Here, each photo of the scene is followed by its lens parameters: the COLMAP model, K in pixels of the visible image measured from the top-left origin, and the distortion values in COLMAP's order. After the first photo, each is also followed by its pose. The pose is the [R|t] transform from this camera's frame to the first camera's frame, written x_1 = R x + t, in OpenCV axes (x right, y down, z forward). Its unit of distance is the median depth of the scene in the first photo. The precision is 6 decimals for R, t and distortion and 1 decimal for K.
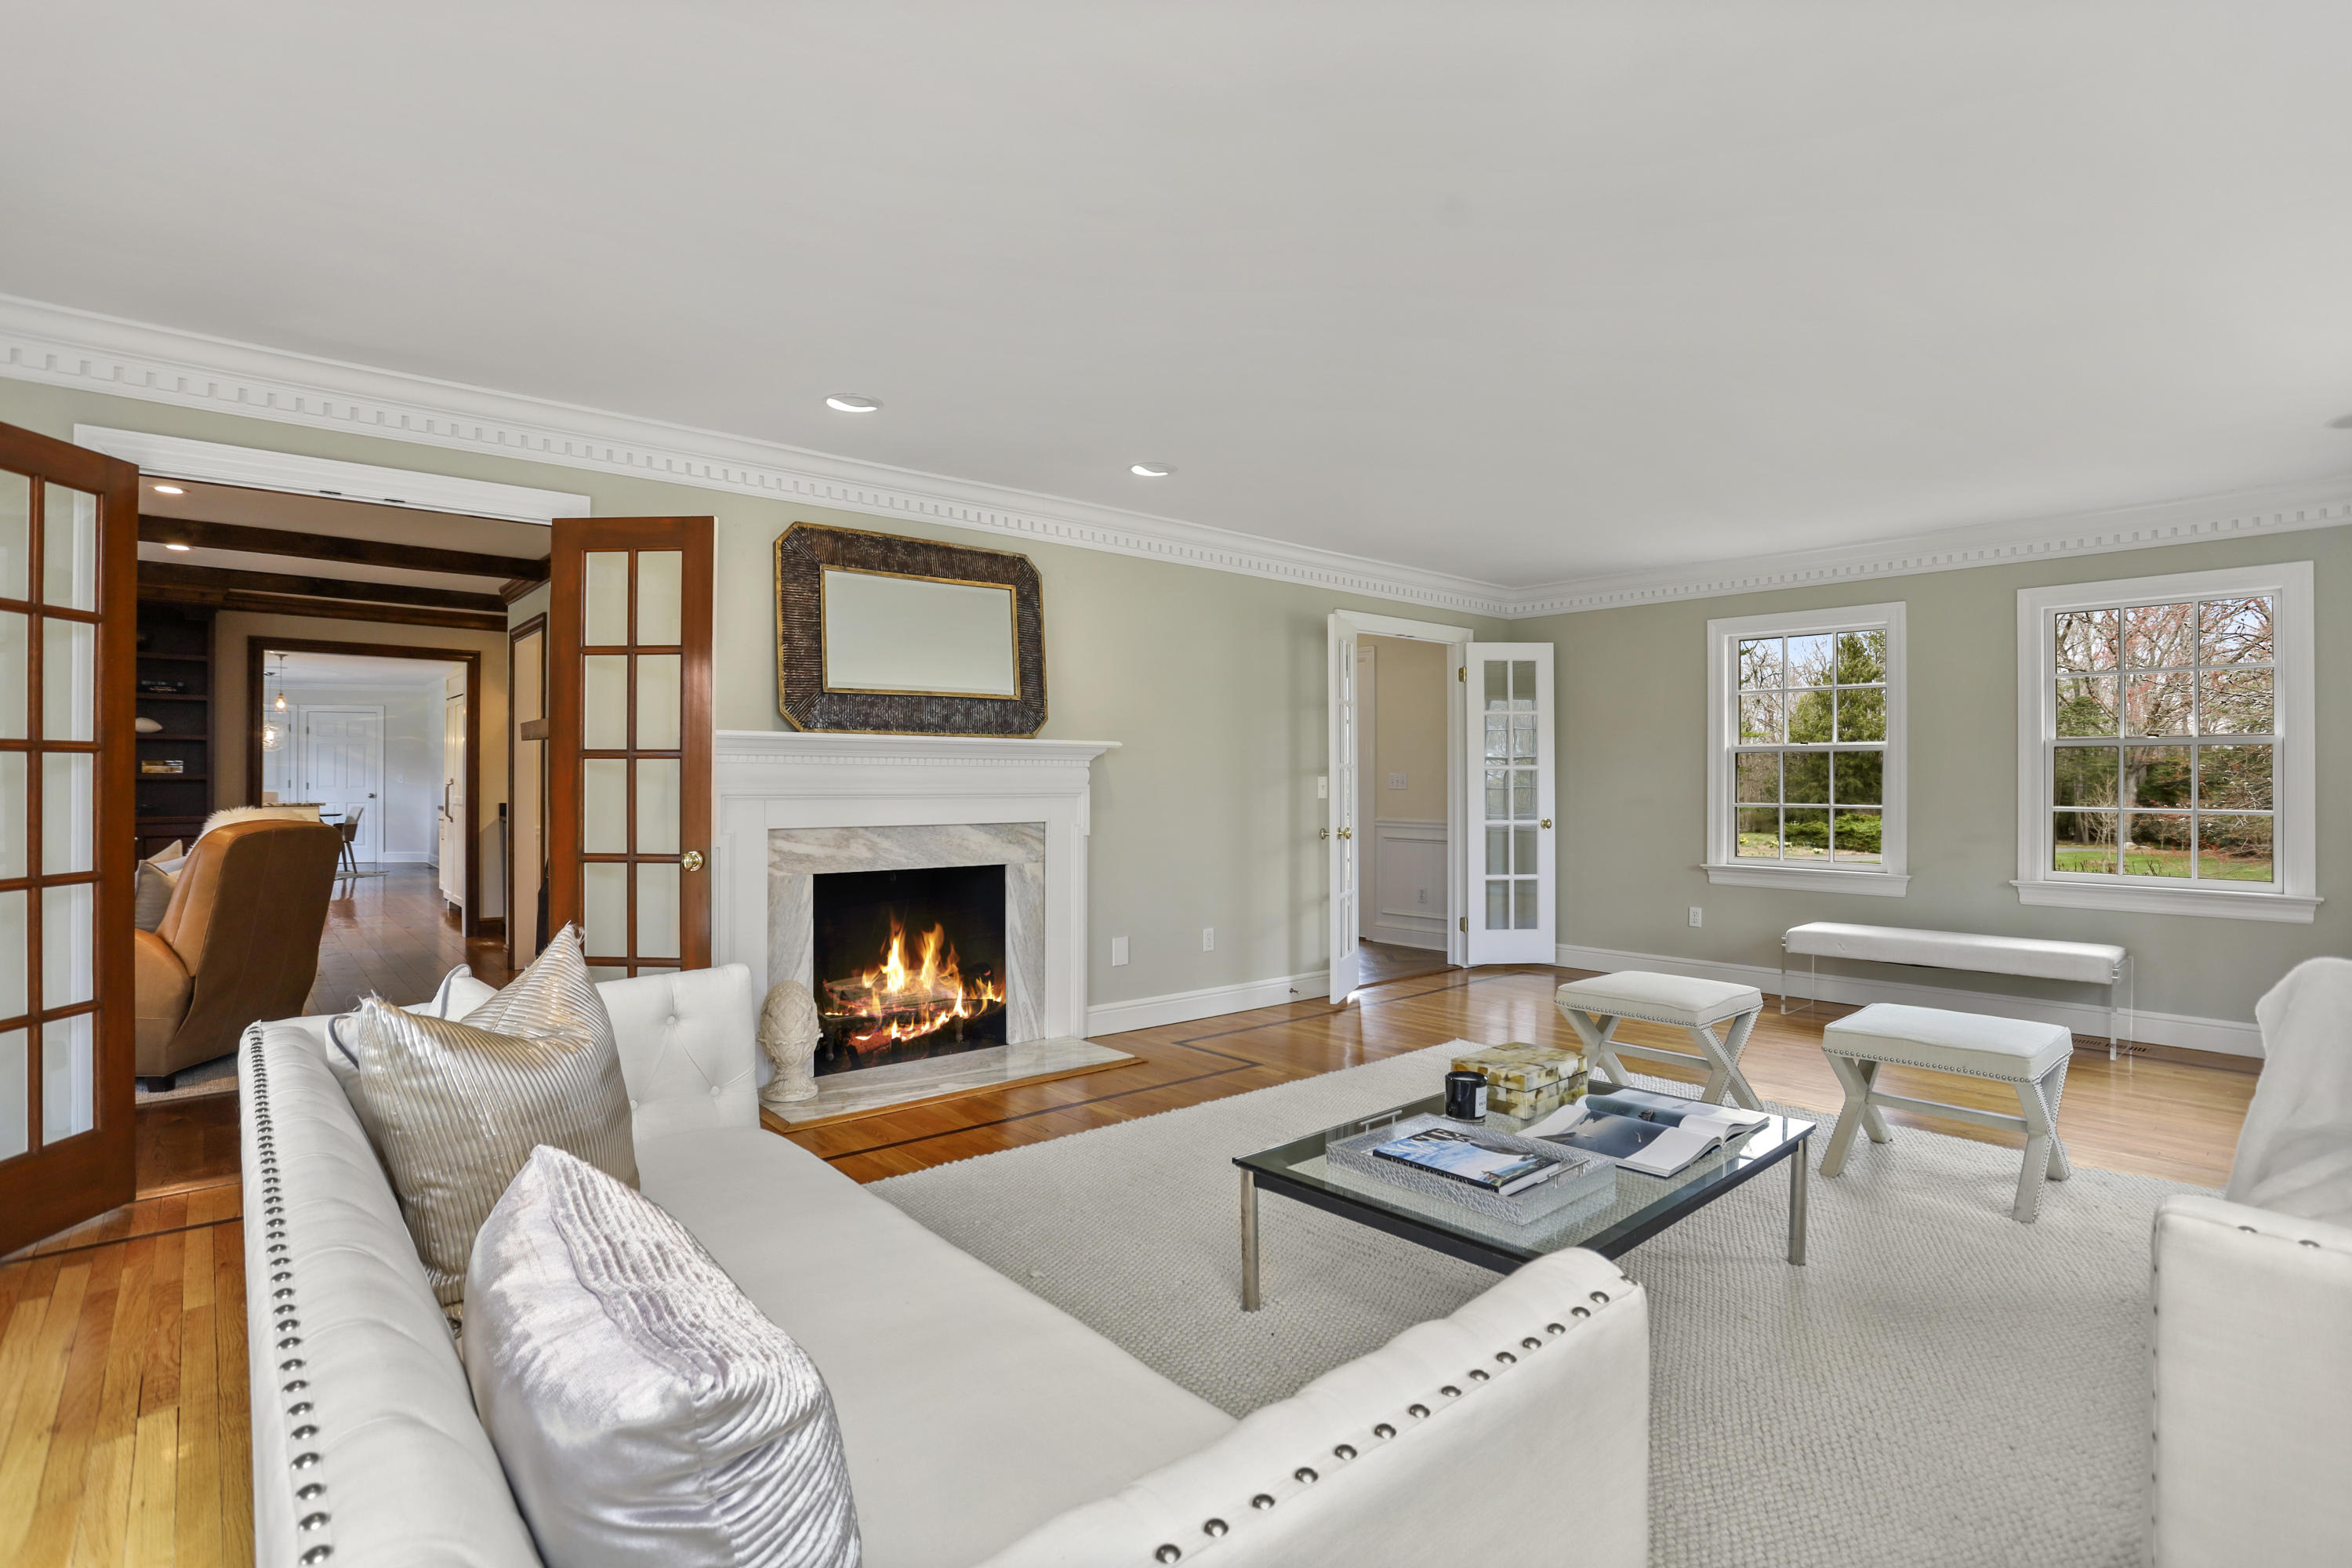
lens RADIAL K [[1164.2, 0, 1176.0], [0, 1164.2, 784.0], [0, 0, 1]] dist [-0.054728, 0.025298]
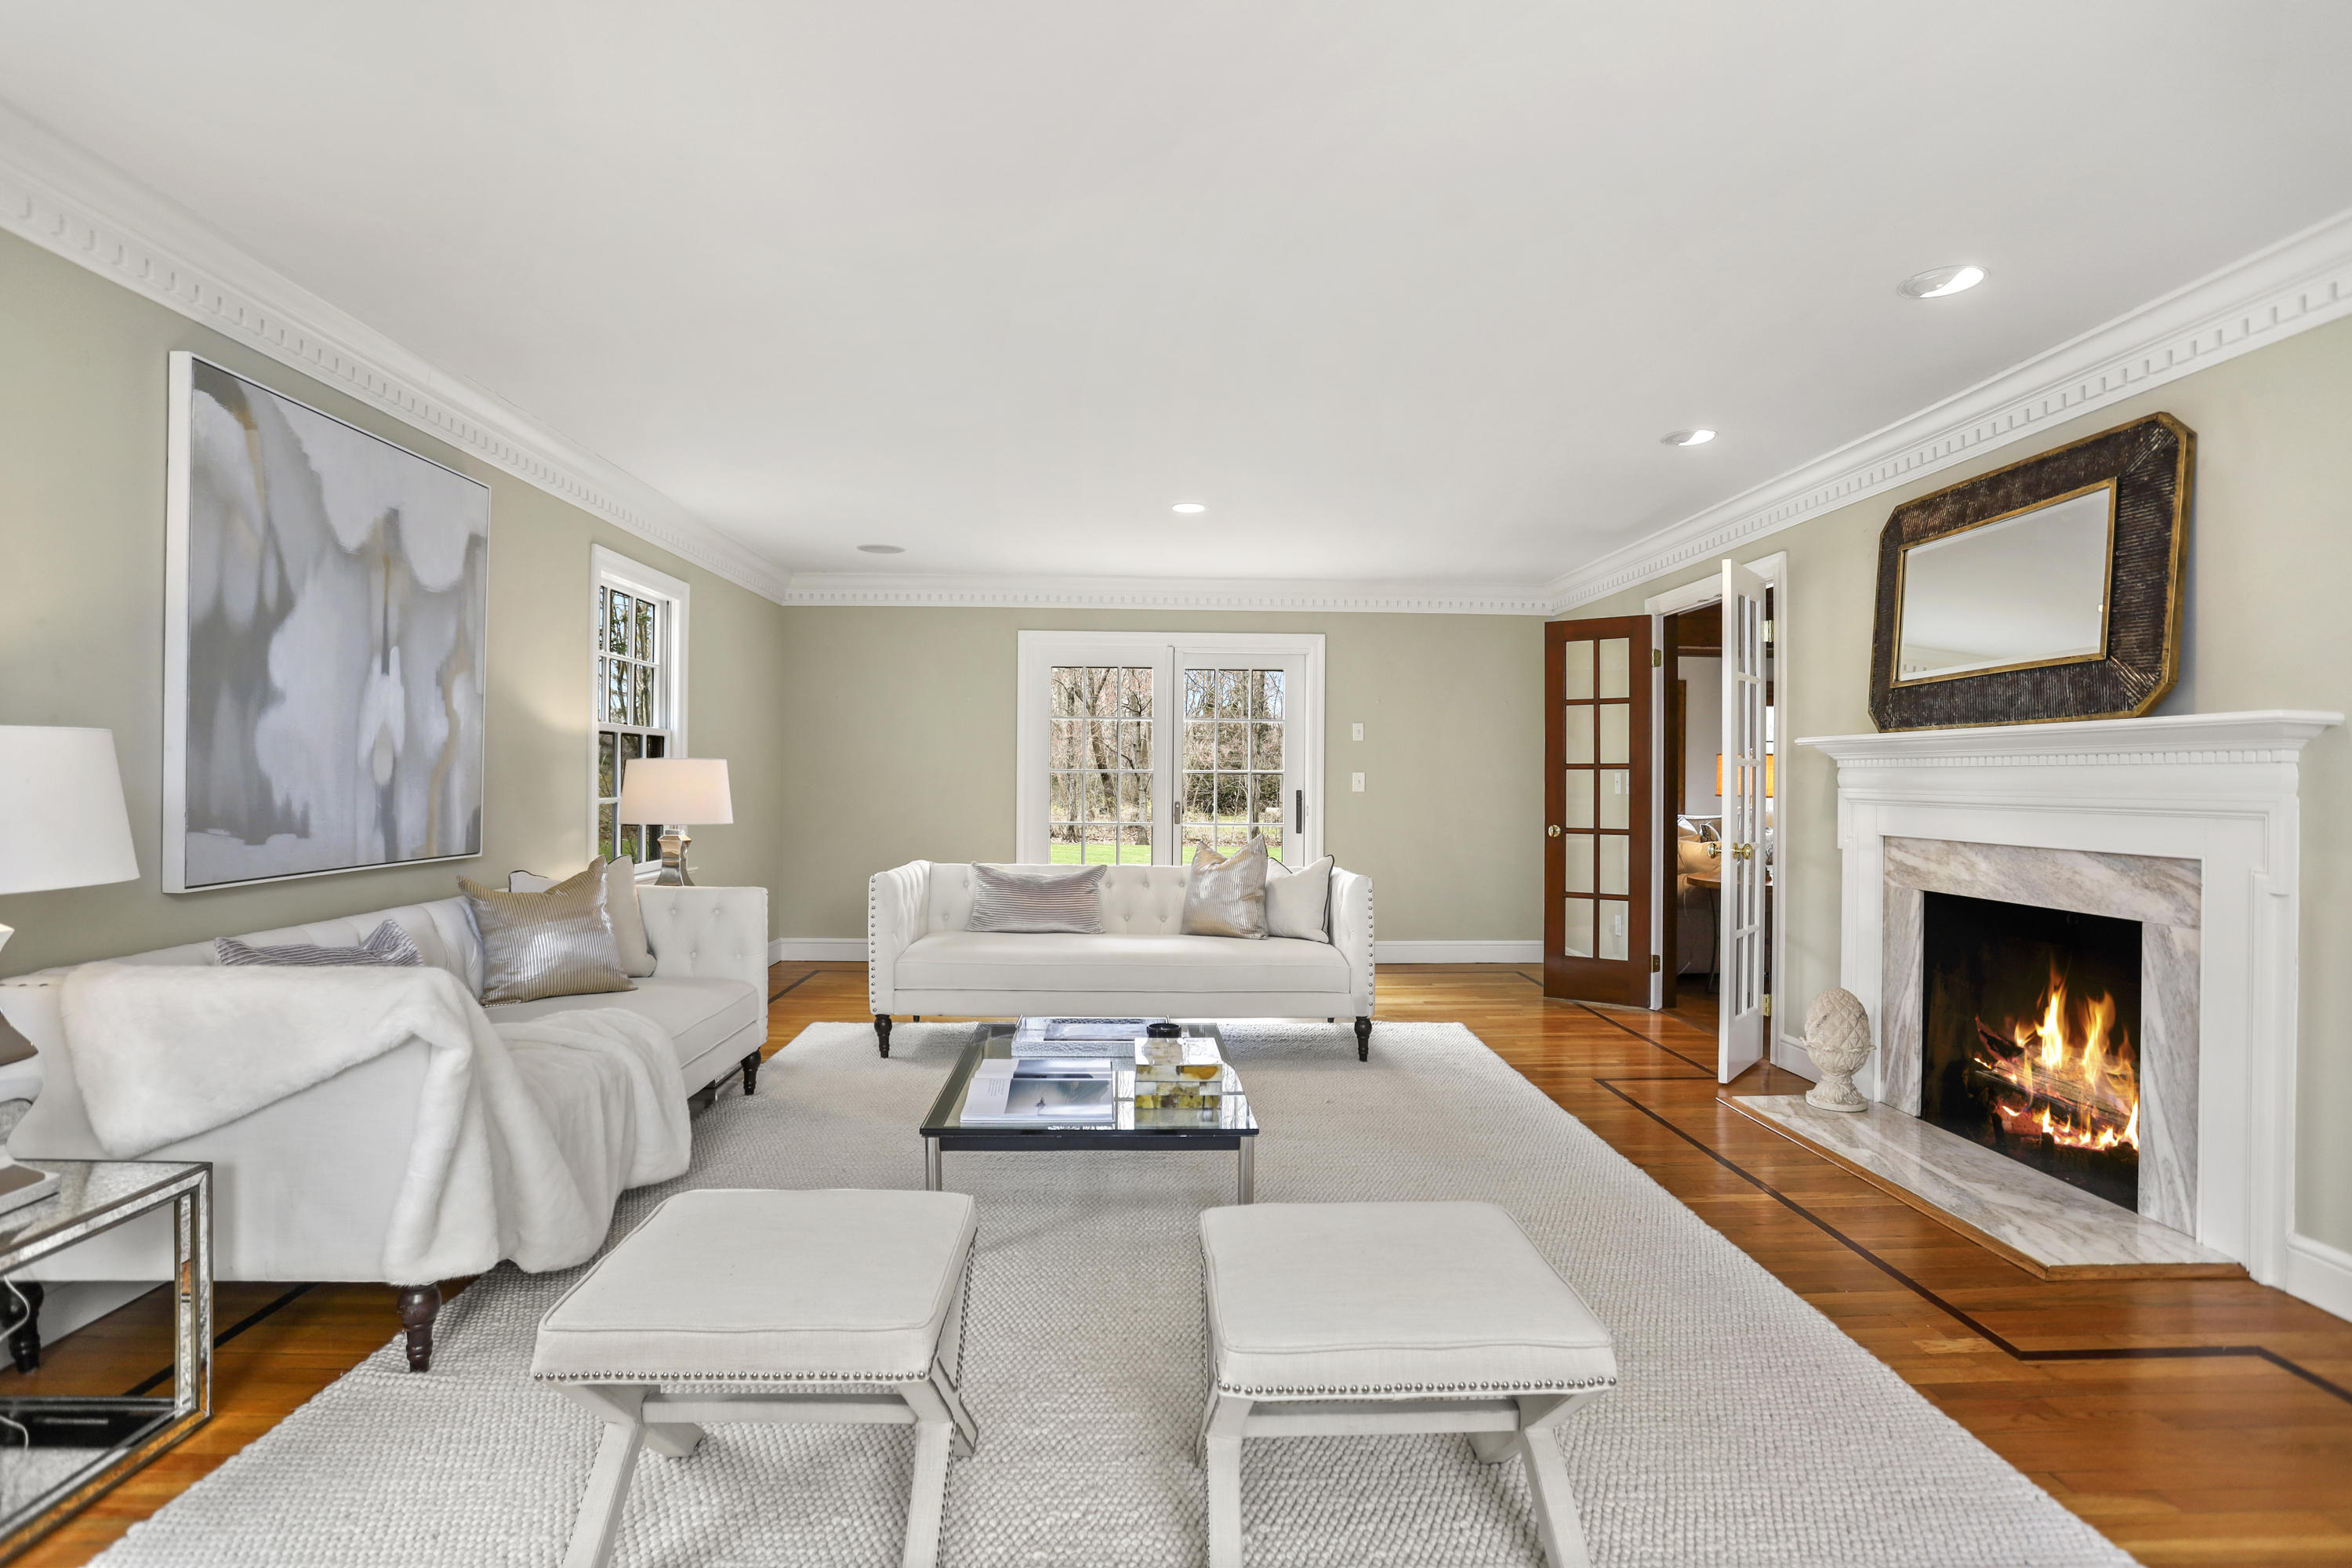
lens RADIAL K [[1164.2, 0, 1176.0], [0, 1164.2, 784.0], [0, 0, 1]] dist [-0.054728, 0.025298]
pose [[-0.639734, 0.000310, -0.768597, 0.690447], [-0.004519, 0.999981, 0.004165, -0.004860], [0.768583, 0.006137, -0.639720, 1.055334]]
